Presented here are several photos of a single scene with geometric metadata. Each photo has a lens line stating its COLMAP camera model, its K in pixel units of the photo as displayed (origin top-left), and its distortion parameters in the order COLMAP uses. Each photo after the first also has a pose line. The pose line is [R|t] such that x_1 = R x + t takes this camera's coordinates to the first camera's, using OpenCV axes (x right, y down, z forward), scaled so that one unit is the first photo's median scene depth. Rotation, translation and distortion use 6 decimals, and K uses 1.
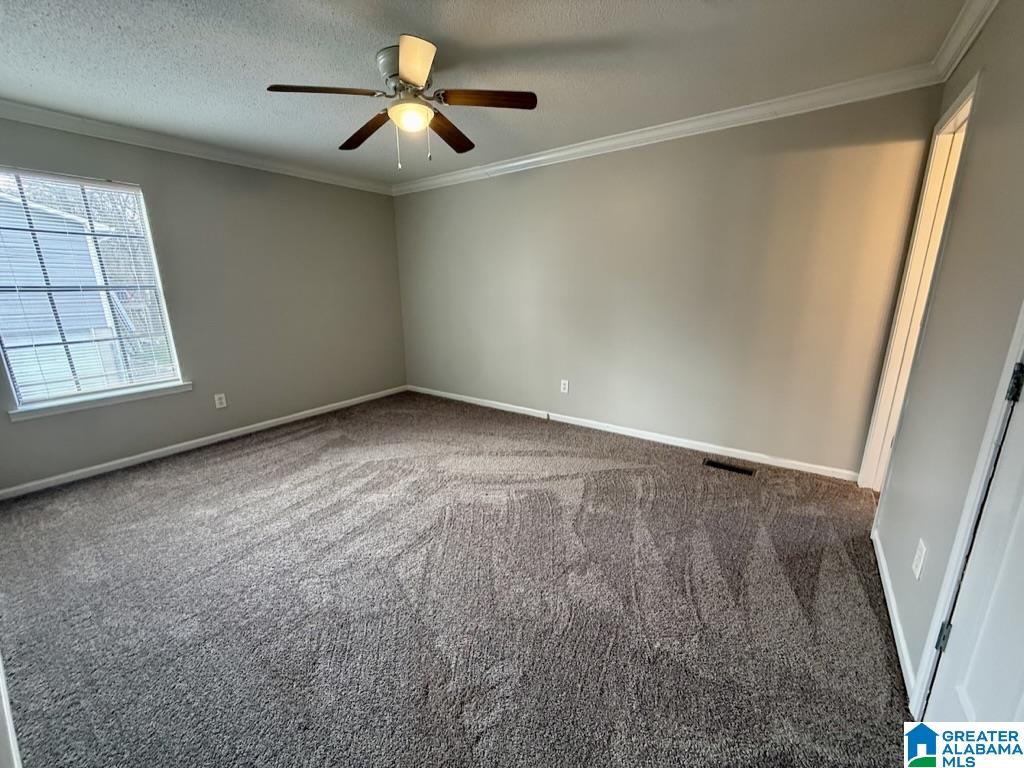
lens RADIAL K [[408.5, 0, 512.0], [0, 408.5, 384.0], [0, 0, 1]] dist [-0.001880, -0.000139]
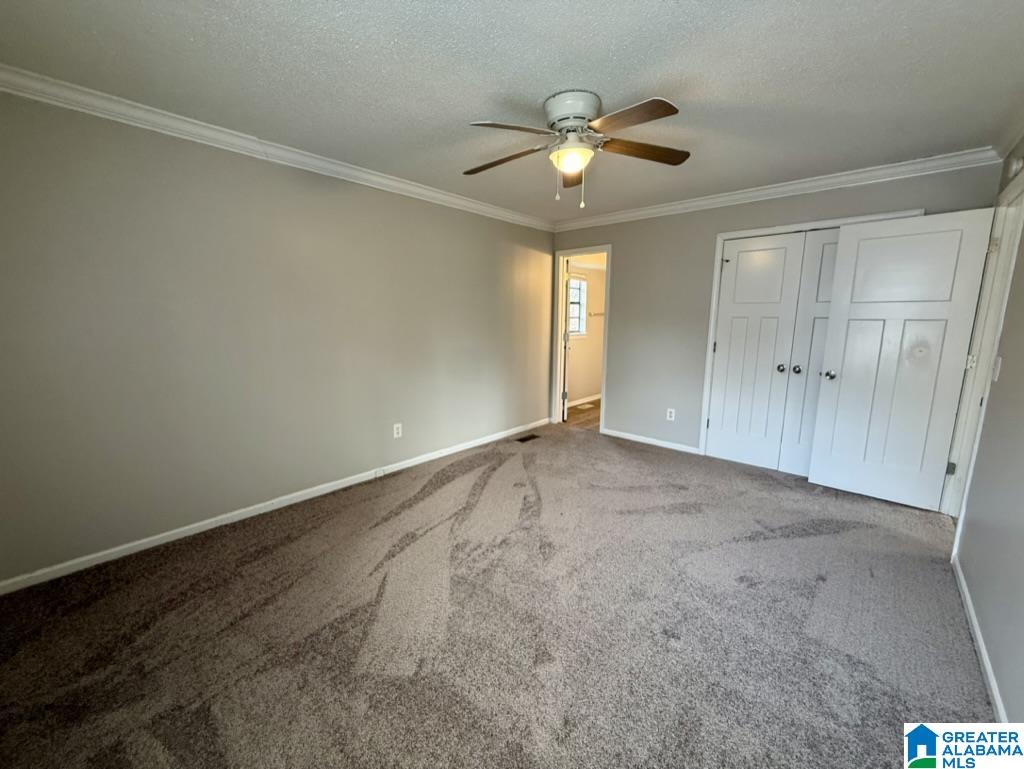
lens RADIAL K [[408.5, 0, 512.0], [0, 408.5, 384.5], [0, 0, 1]] dist [-0.001880, -0.000139]
pose [[0.111698, -0.154259, 0.981696, -0.928107], [0.230800, 0.964892, 0.125358, -0.191460], [-0.966569, 0.212574, 0.143379, 0.774296]]
